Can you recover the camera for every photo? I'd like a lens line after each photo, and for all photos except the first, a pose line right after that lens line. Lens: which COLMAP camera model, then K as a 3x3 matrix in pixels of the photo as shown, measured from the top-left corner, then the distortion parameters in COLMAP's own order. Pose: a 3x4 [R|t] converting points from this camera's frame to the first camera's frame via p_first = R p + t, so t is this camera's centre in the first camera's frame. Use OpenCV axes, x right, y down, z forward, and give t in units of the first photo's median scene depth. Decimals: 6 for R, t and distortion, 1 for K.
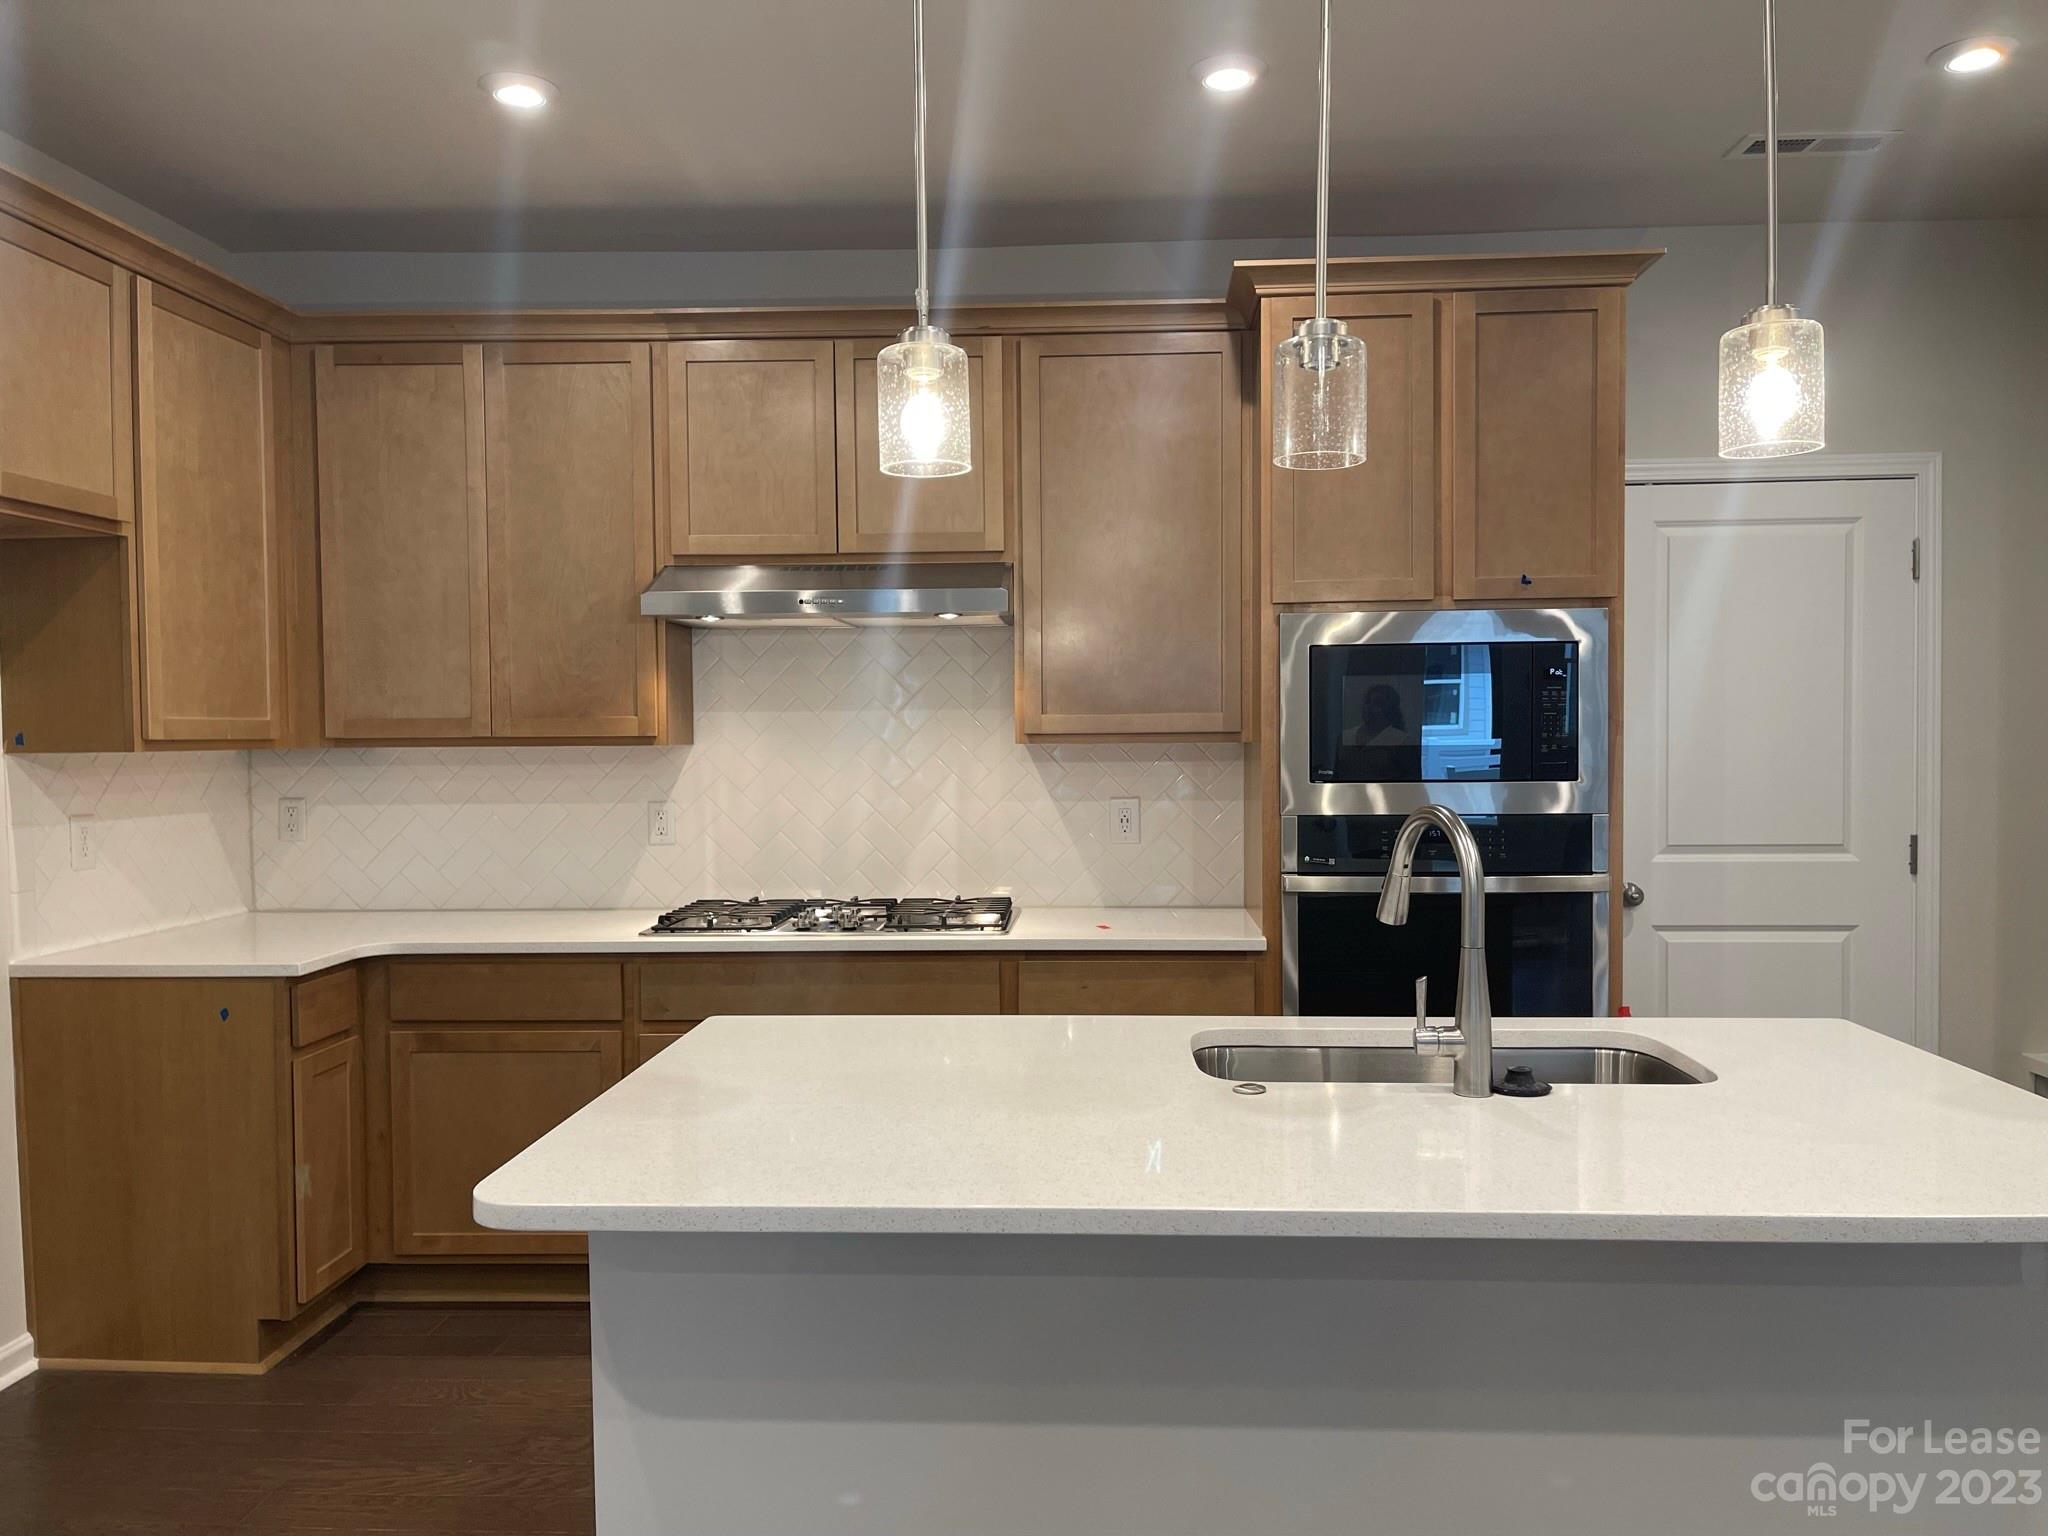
lens RADIAL K [[1545.8, 0, 1024.0], [0, 1545.8, 768.0], [0, 0, 1]] dist [0.043388, -0.073254]
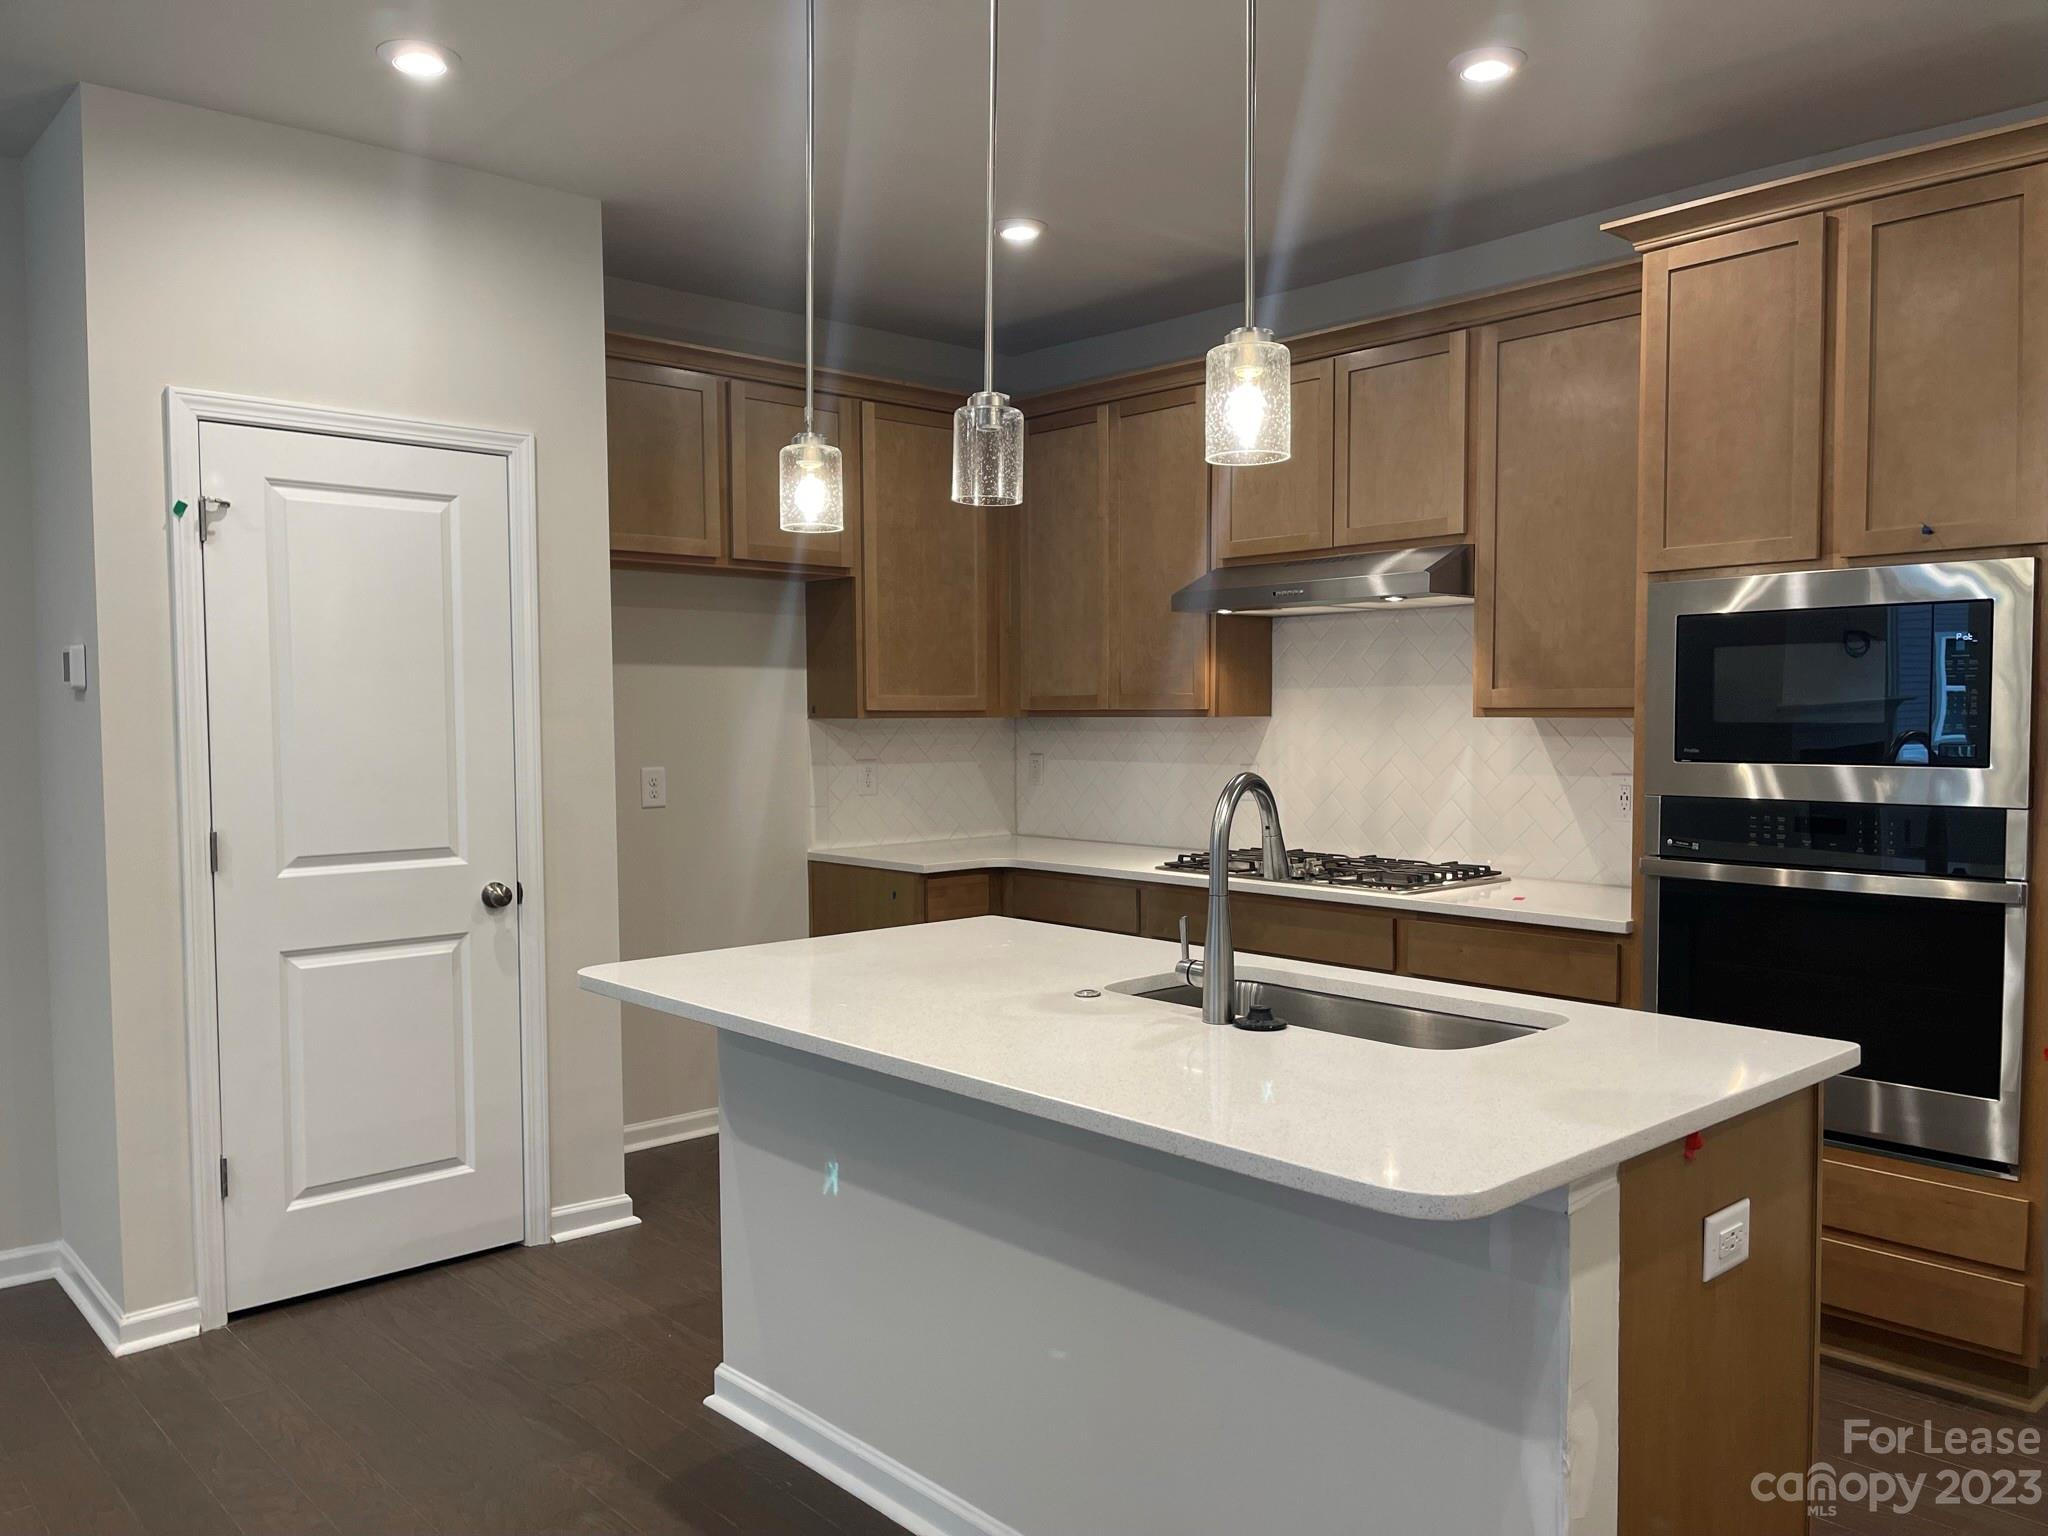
lens RADIAL K [[1530.4, 0, 1023.4], [0, 1530.4, 809.9], [0, 0, 1]] dist [0.028541, -0.071285]
pose [[0.702198, 0.050624, -0.710180, 0.571376], [-0.018305, 0.998423, 0.053072, -0.003409], [0.711747, -0.024267, 0.702017, 0.054164]]
